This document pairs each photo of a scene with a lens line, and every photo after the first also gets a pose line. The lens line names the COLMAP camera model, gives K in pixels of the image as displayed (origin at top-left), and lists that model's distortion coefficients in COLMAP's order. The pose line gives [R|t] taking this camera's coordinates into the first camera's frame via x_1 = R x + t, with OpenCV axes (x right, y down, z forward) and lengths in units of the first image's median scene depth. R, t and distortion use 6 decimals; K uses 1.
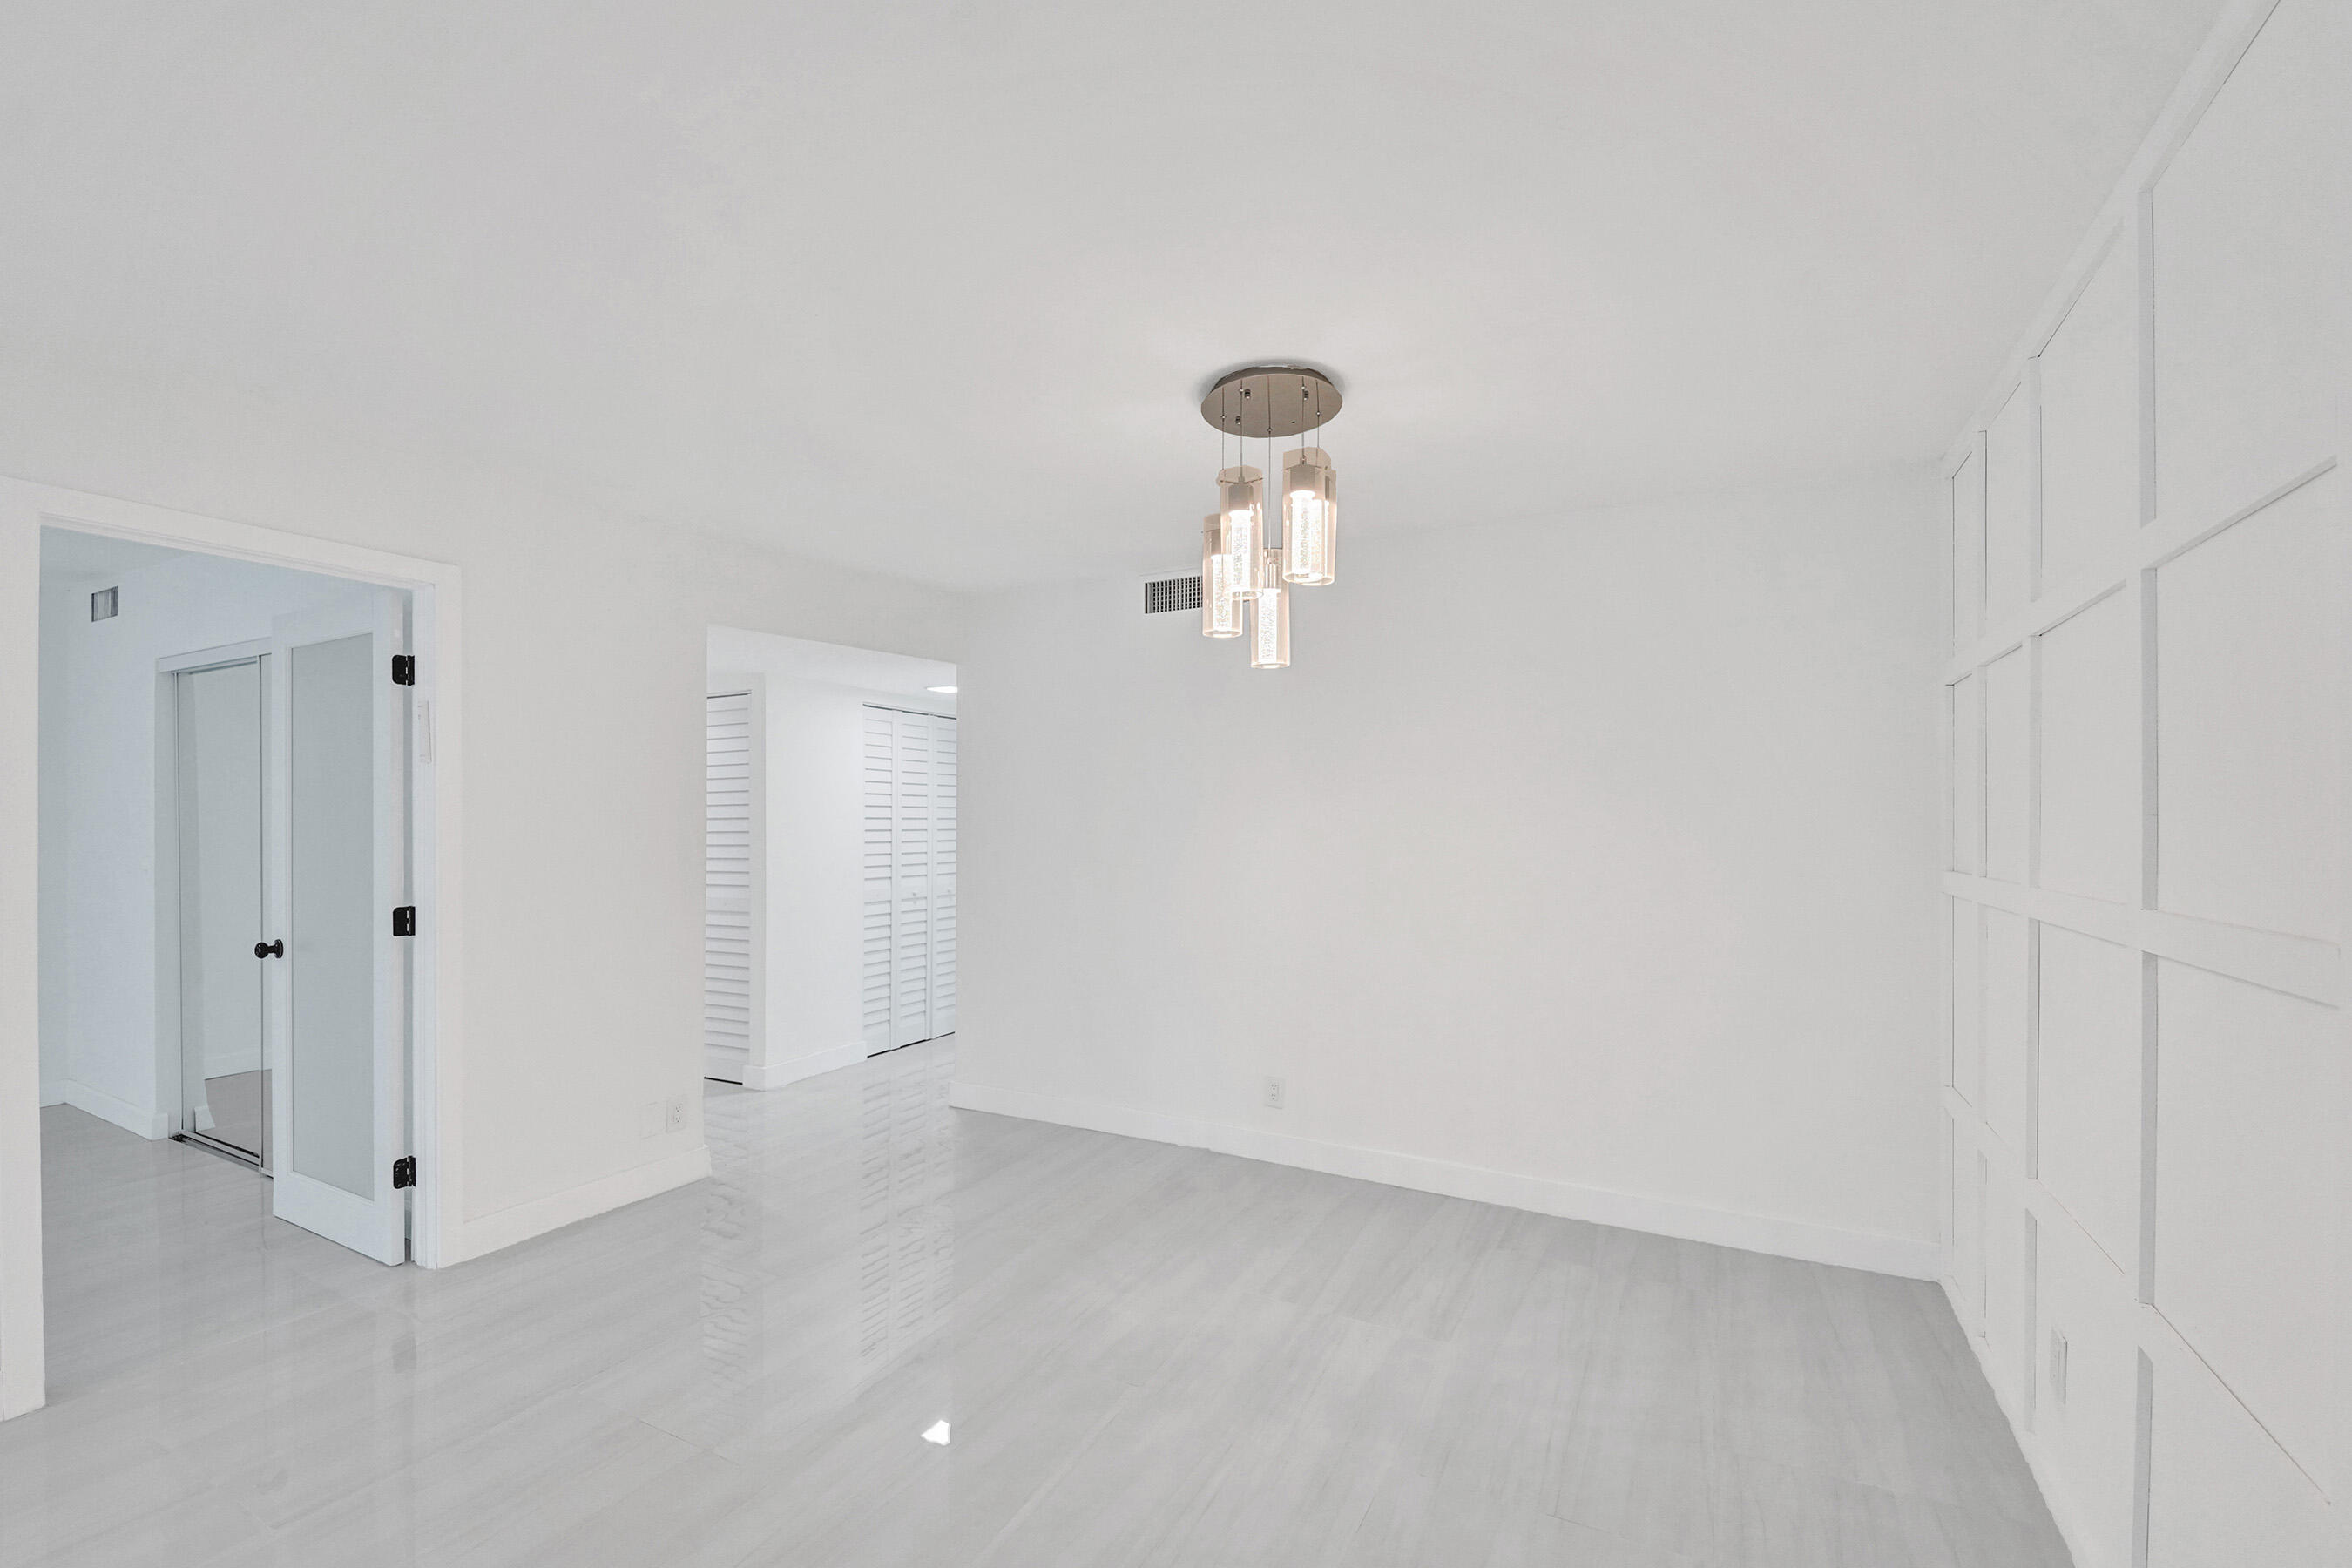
lens RADIAL K [[982.5, 0, 1178.4], [0, 982.5, 796.6], [0, 0, 1]] dist [0.023779, -0.016110]
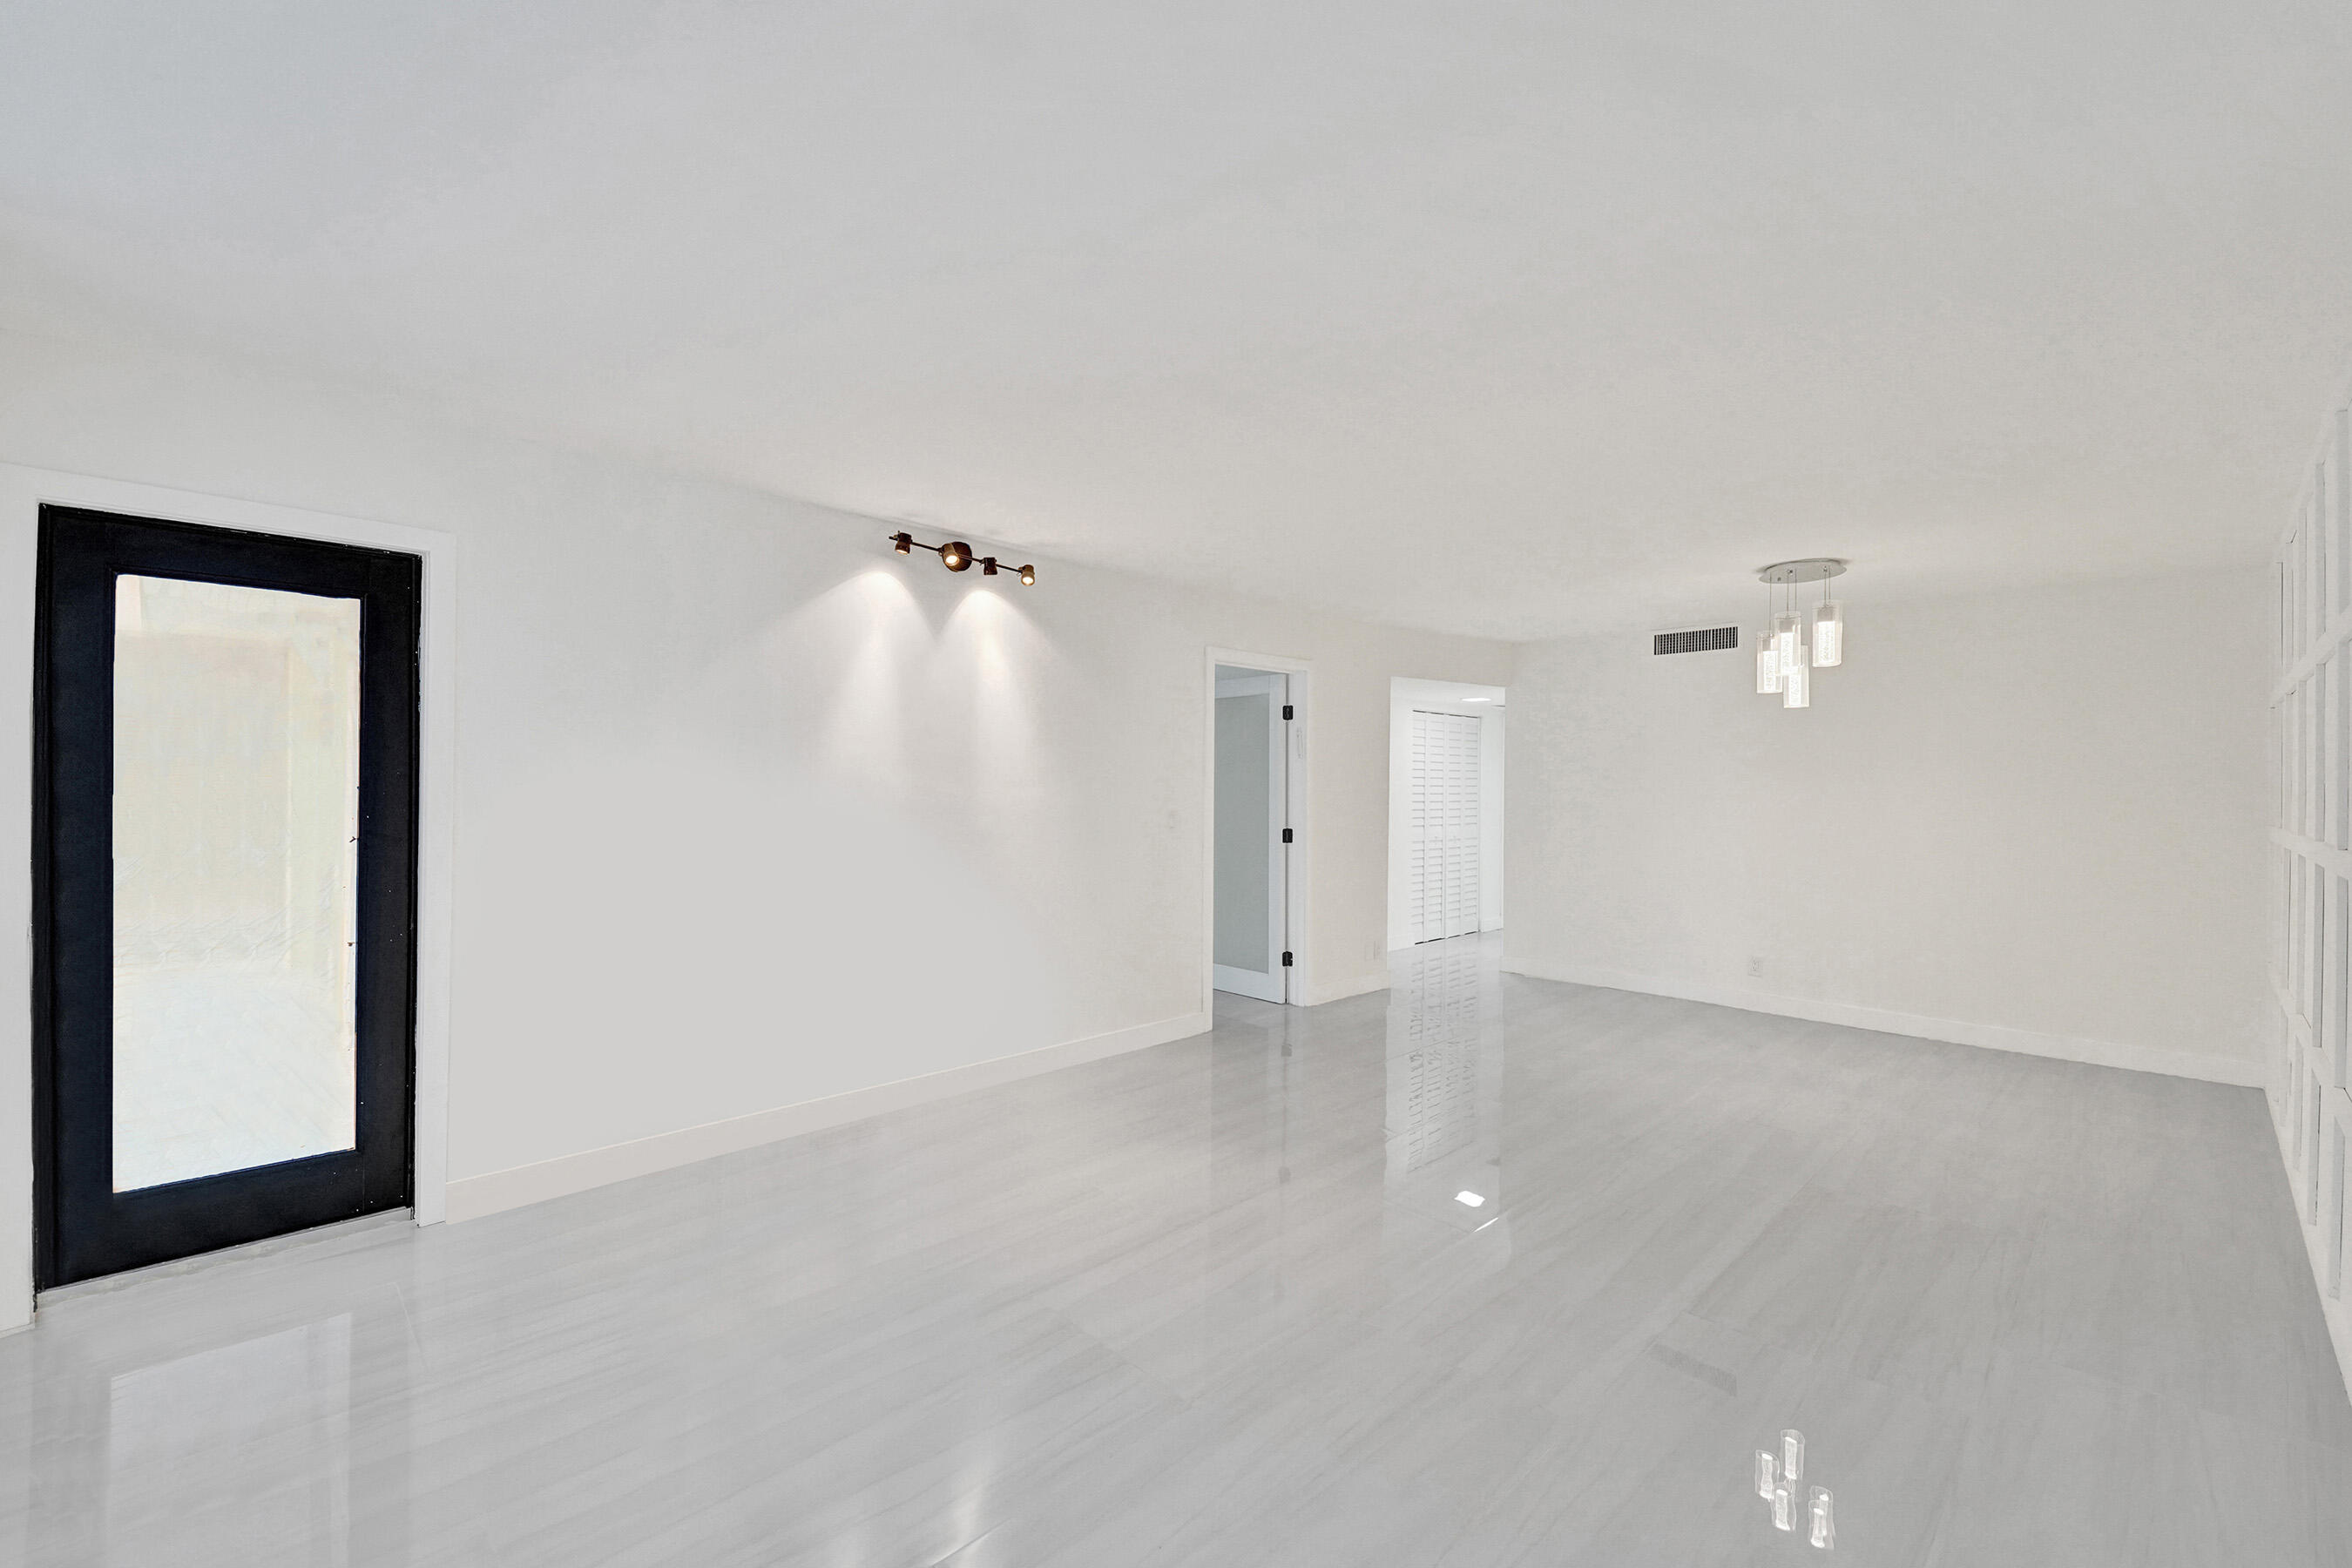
lens RADIAL K [[982.5, 0, 1159.0], [0, 982.5, 775.8], [0, 0, 1]] dist [0.023779, -0.016110]
pose [[0.948907, 0.005412, -0.315508, -0.392231], [-0.000363, 0.999871, 0.016058, -0.030207], [0.315554, -0.015123, 0.948787, -0.992455]]
